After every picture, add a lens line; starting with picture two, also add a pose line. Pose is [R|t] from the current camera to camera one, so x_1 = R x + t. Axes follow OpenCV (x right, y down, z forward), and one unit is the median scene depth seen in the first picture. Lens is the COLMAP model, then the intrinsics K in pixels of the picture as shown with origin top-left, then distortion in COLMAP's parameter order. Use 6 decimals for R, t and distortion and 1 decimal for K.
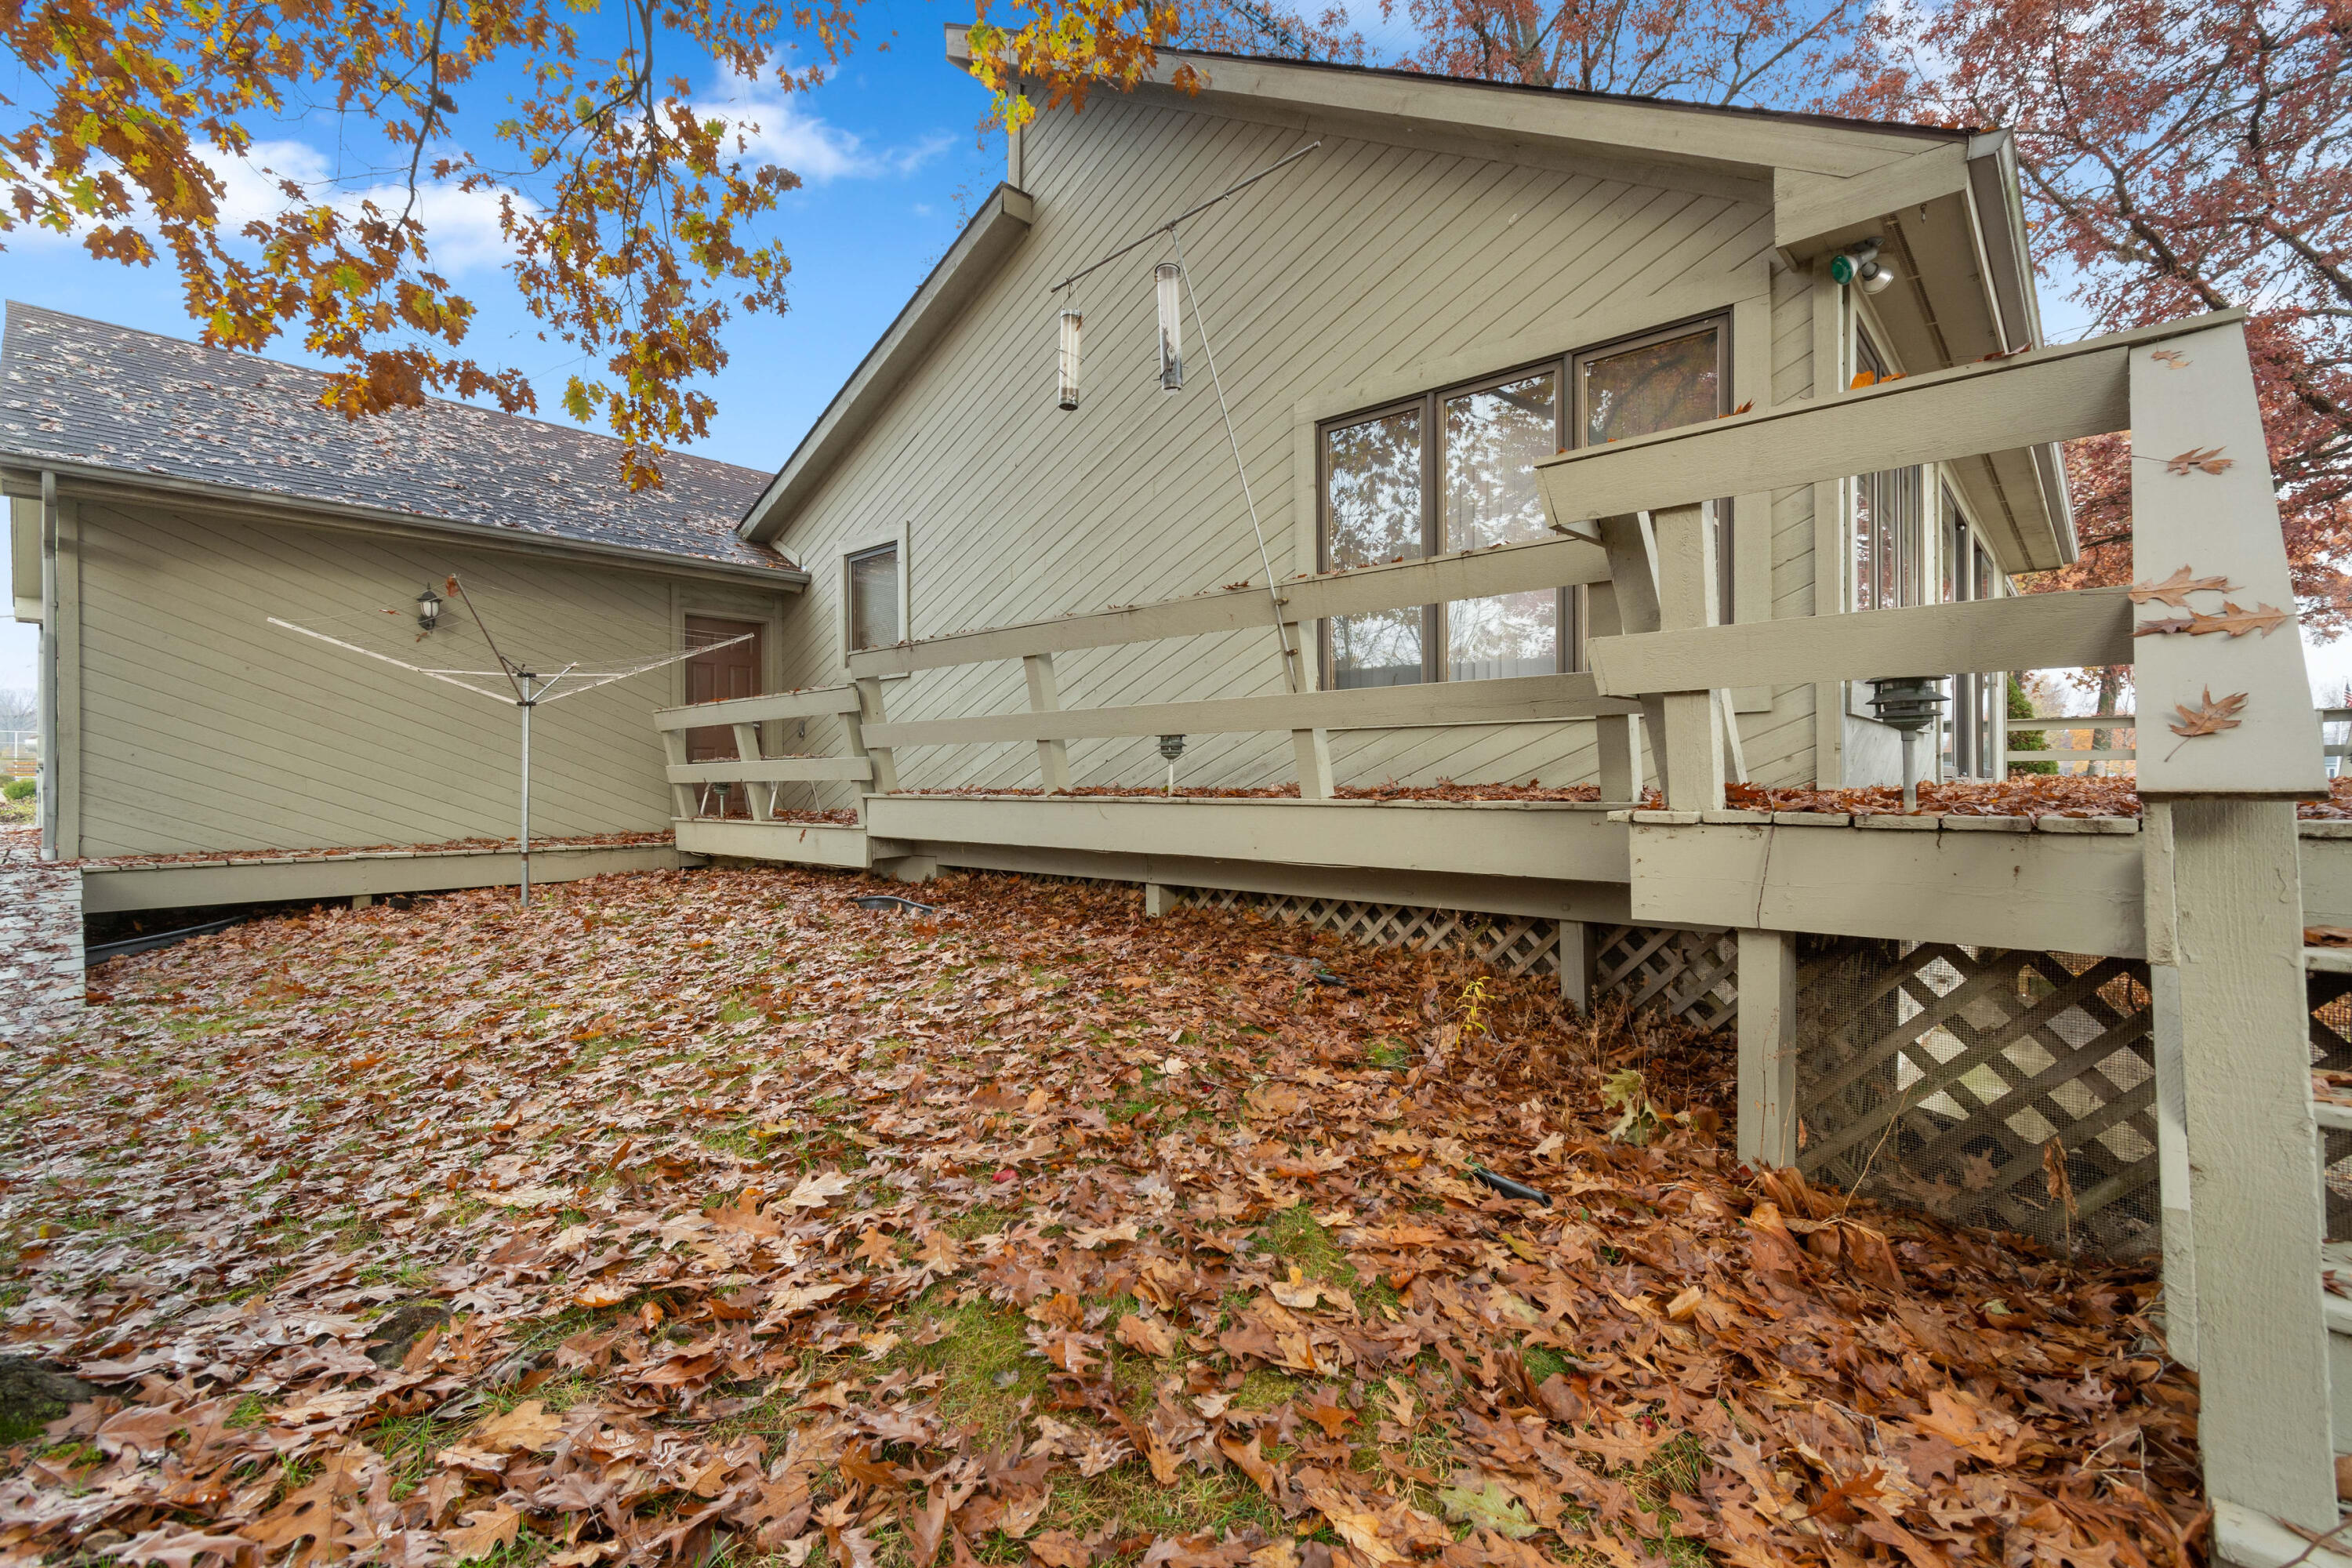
lens RADIAL K [[1052.2, 0, 1176.0], [0, 1052.2, 776.0], [0, 0, 1]] dist [0.004094, -0.002176]
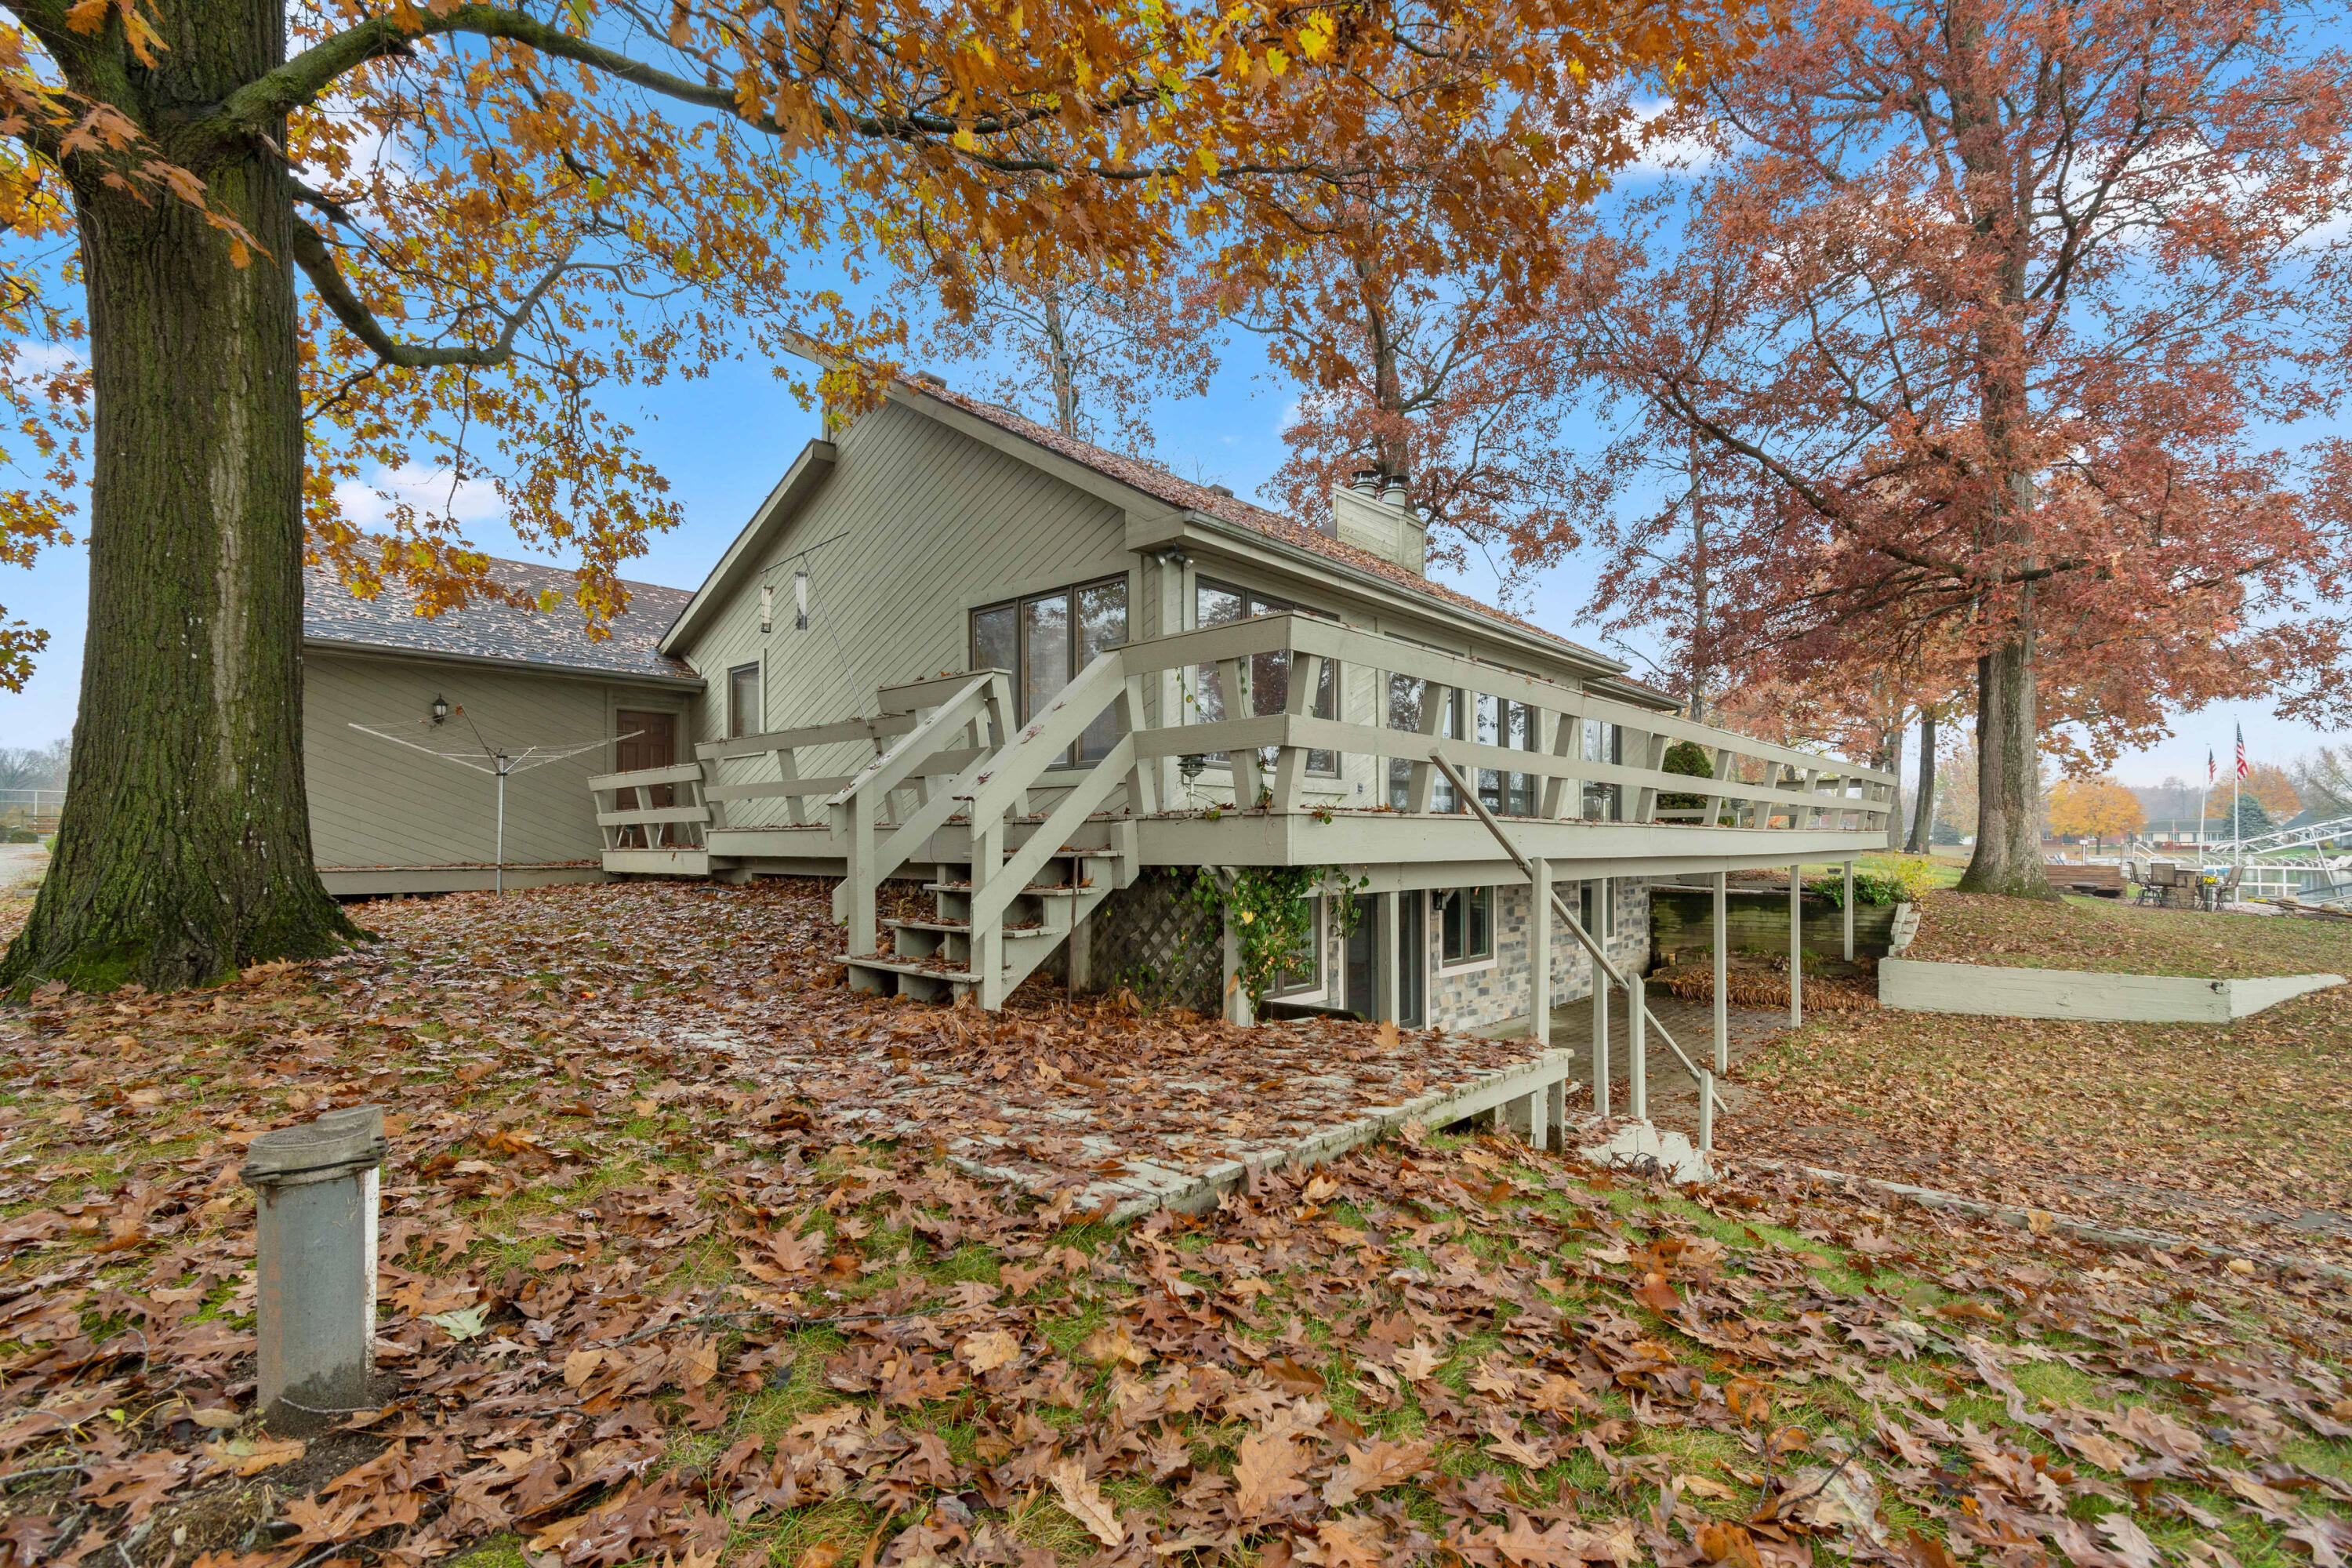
lens RADIAL K [[1052.2, 0, 1177.6], [0, 1052.2, 824.8], [0, 0, 1]] dist [0.004094, -0.002176]
pose [[0.999980, 0.000863, 0.006202, 0.354871], [-0.000798, 0.999944, -0.010534, 0.022085], [-0.006211, 0.010529, 0.999925, -0.538336]]
